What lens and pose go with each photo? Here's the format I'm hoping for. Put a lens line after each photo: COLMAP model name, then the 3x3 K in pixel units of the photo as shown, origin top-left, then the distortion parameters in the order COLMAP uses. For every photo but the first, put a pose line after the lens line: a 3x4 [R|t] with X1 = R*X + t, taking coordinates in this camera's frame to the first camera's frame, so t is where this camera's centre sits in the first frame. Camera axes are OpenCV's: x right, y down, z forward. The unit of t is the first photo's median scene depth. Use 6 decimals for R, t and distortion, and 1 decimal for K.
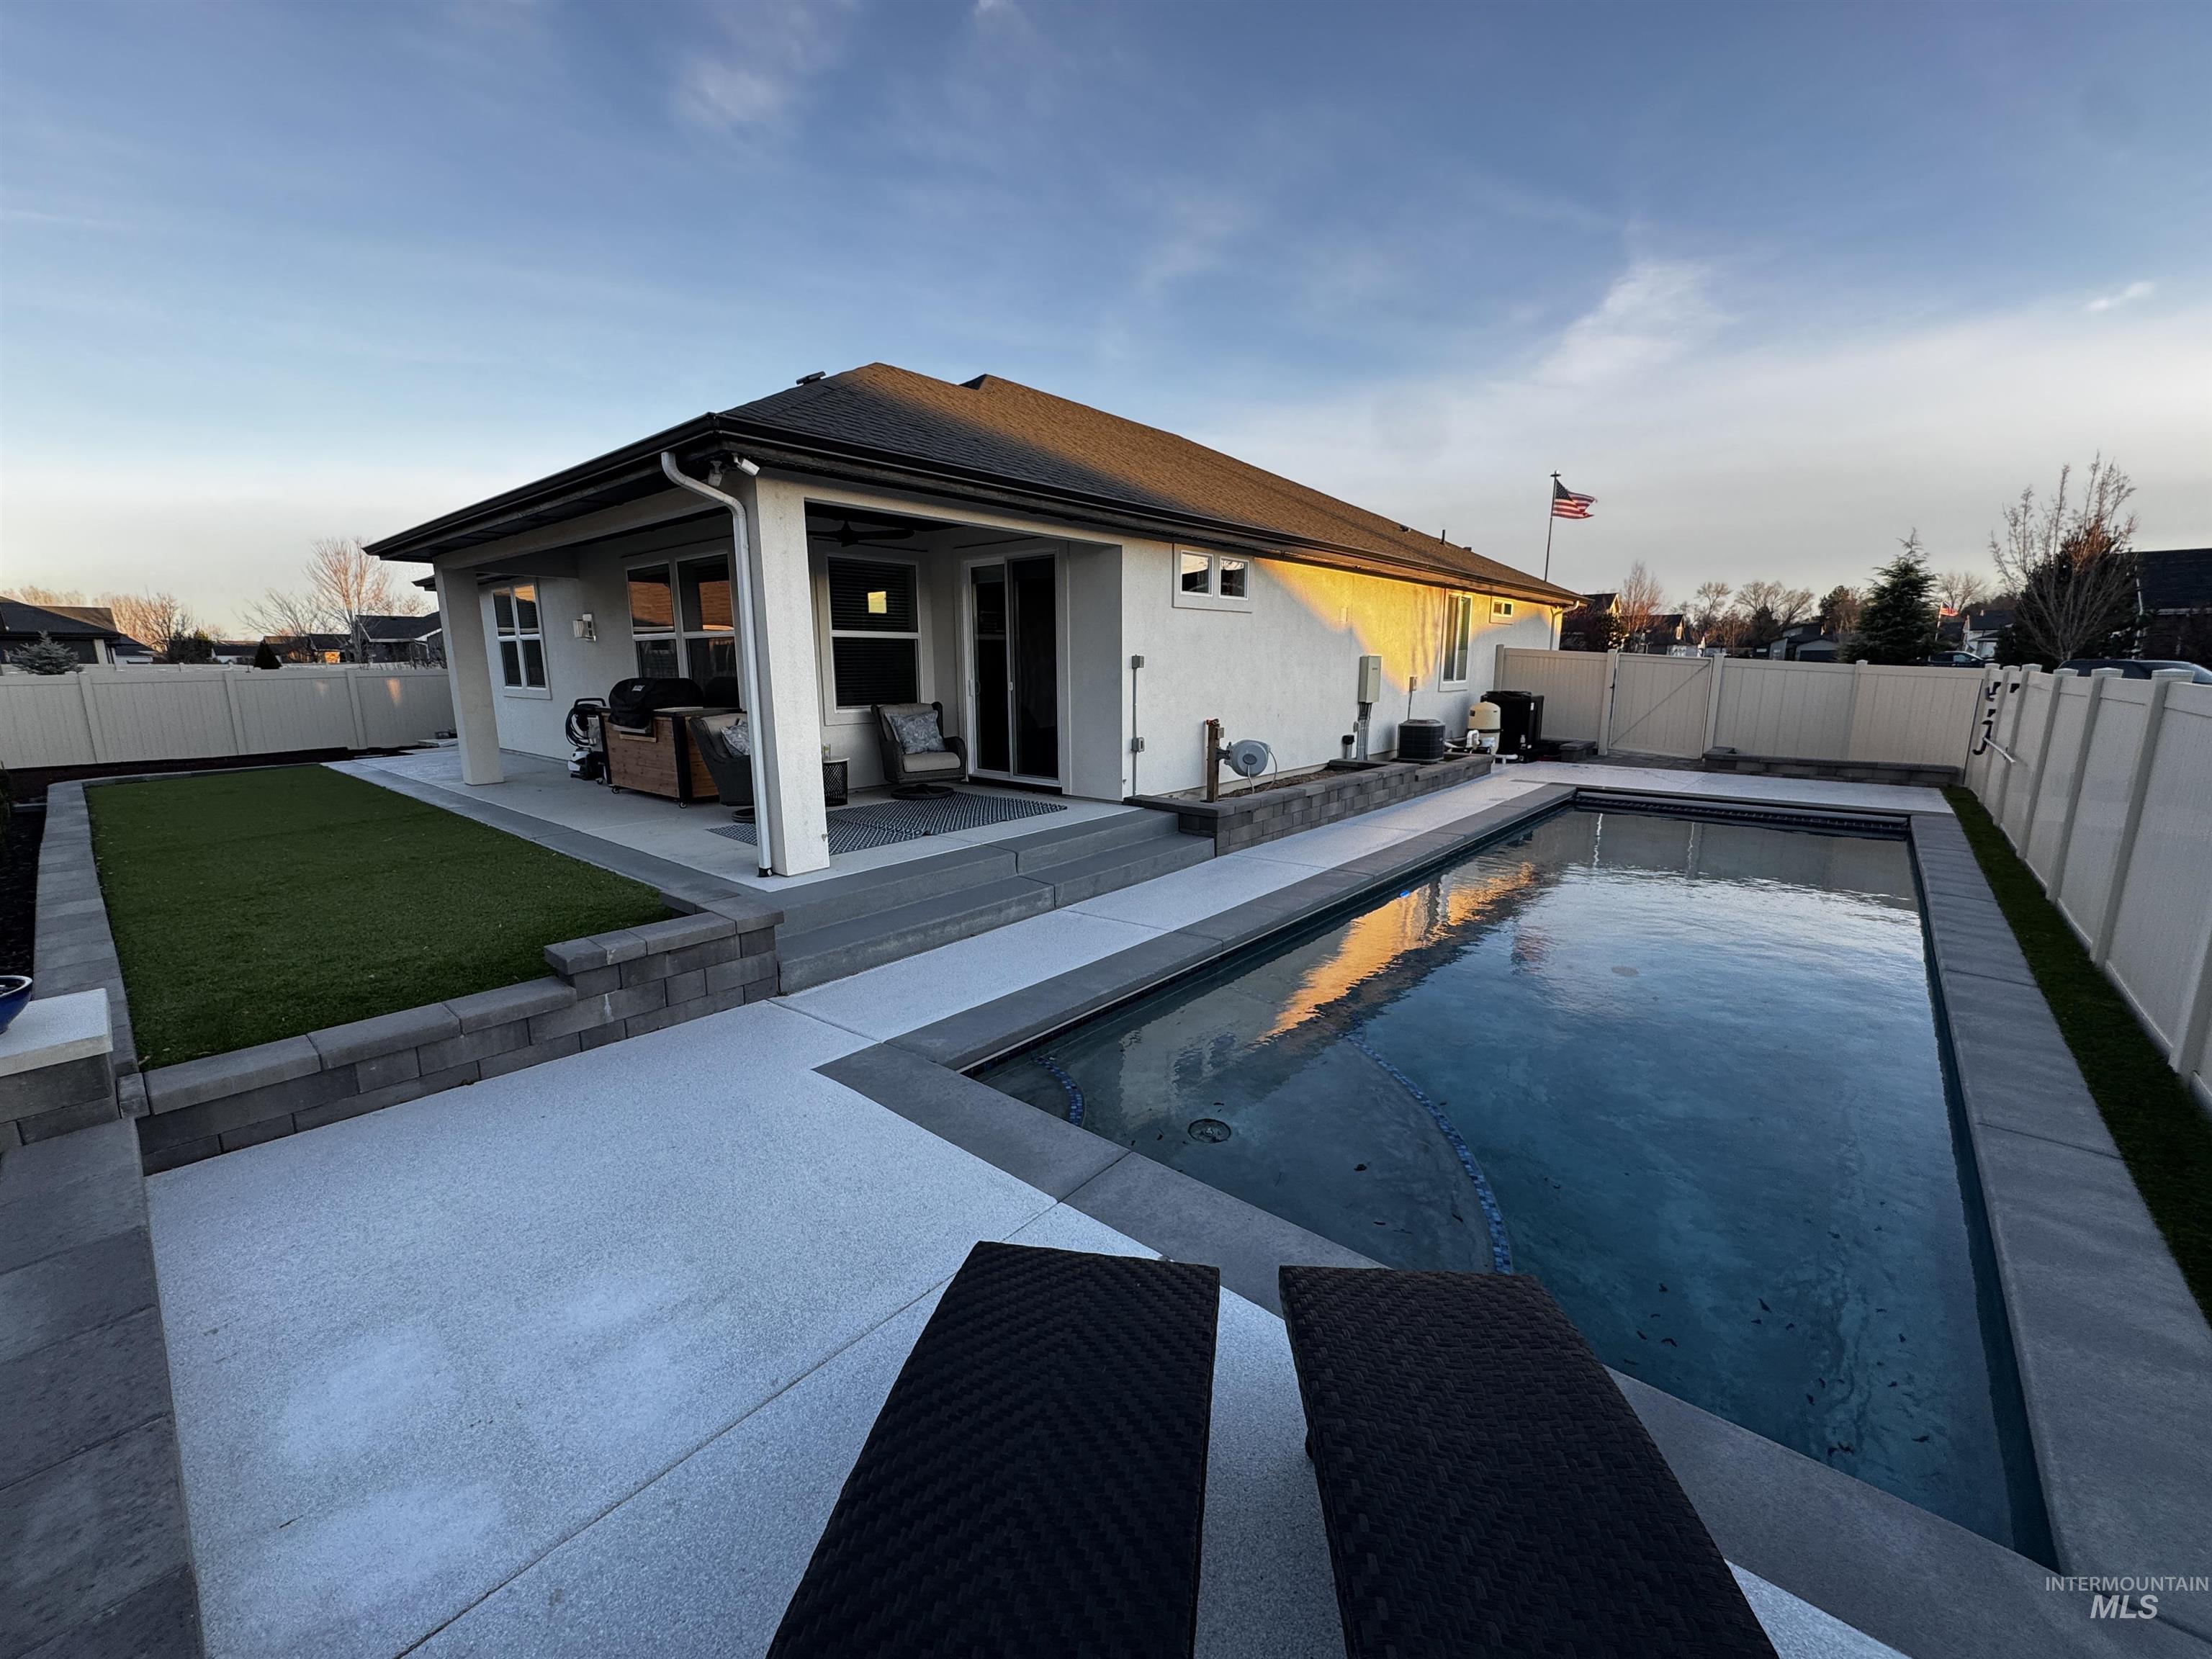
lens RADIAL K [[882.8, 0, 1106.0], [0, 882.8, 829.5], [0, 0, 1]] dist [0.000883, -0.000103]
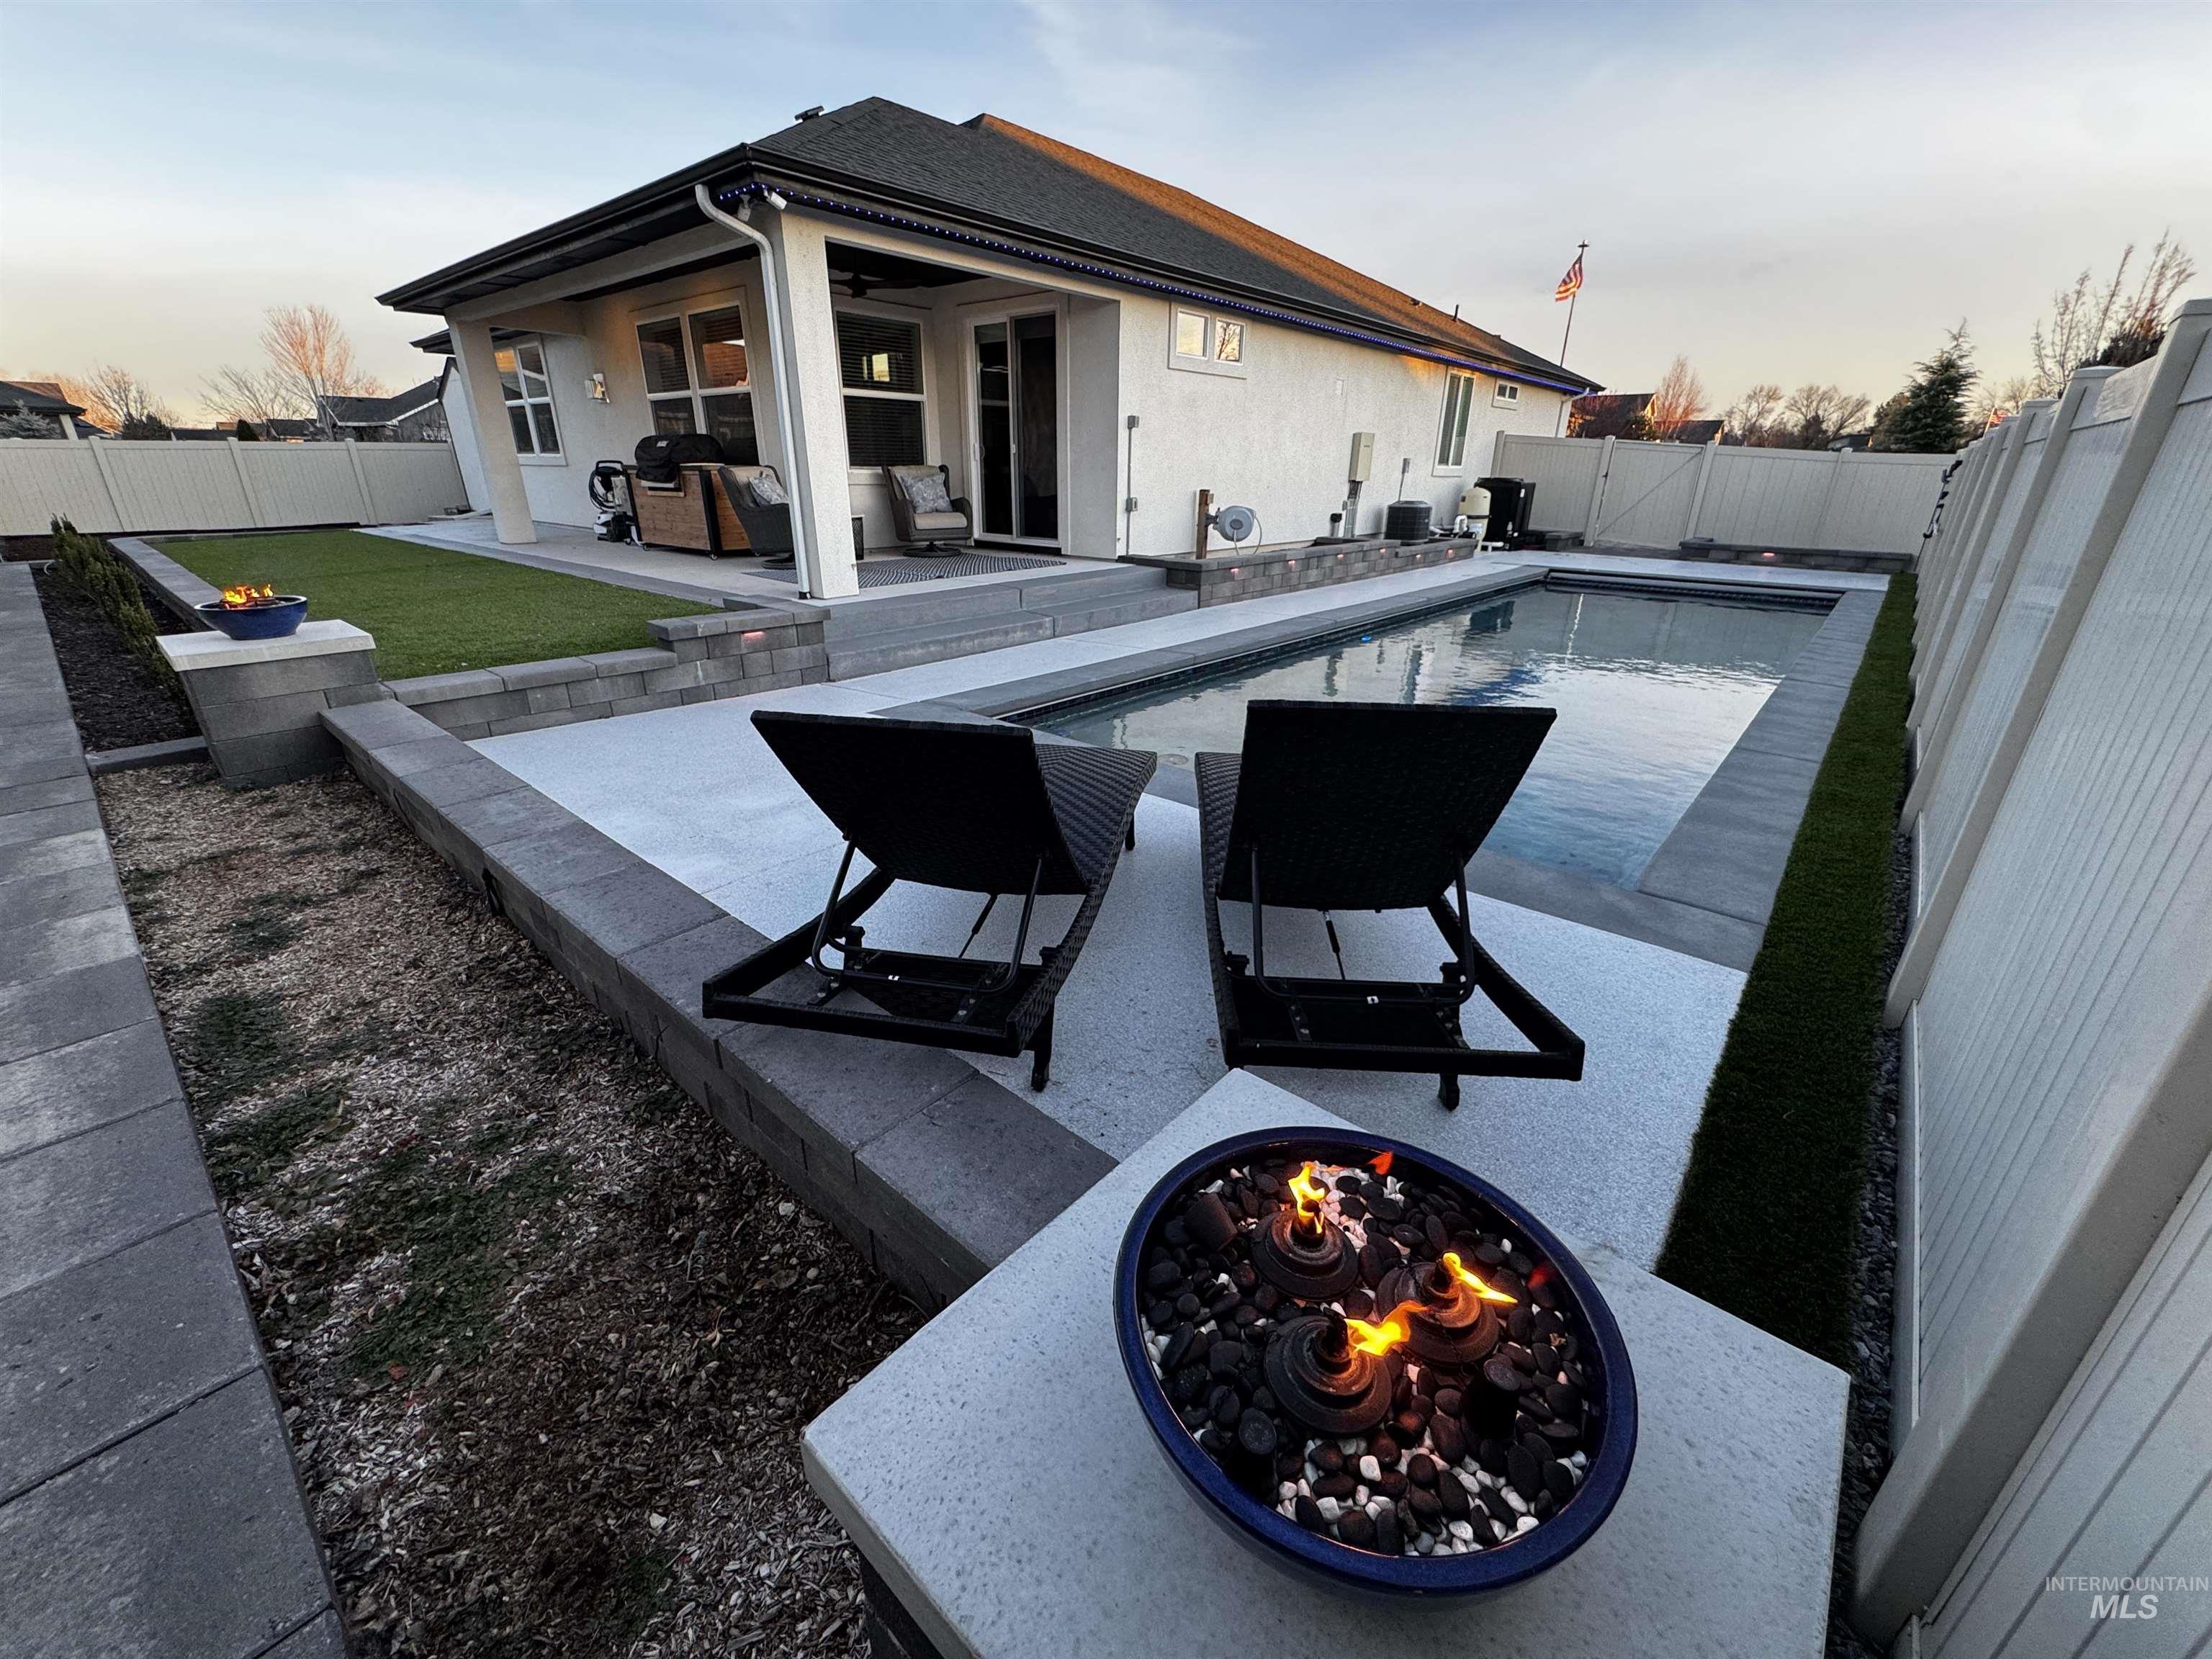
lens RADIAL K [[885.5, 0, 1103.3], [0, 885.5, 829.4], [0, 0, 1]] dist [-0.002288, 0.000643]
pose [[0.999854, 0.017053, -0.000768, 0.007706], [-0.016559, 0.979846, 0.199065, 0.067971], [0.004148, -0.199023, 0.979986, -0.121080]]
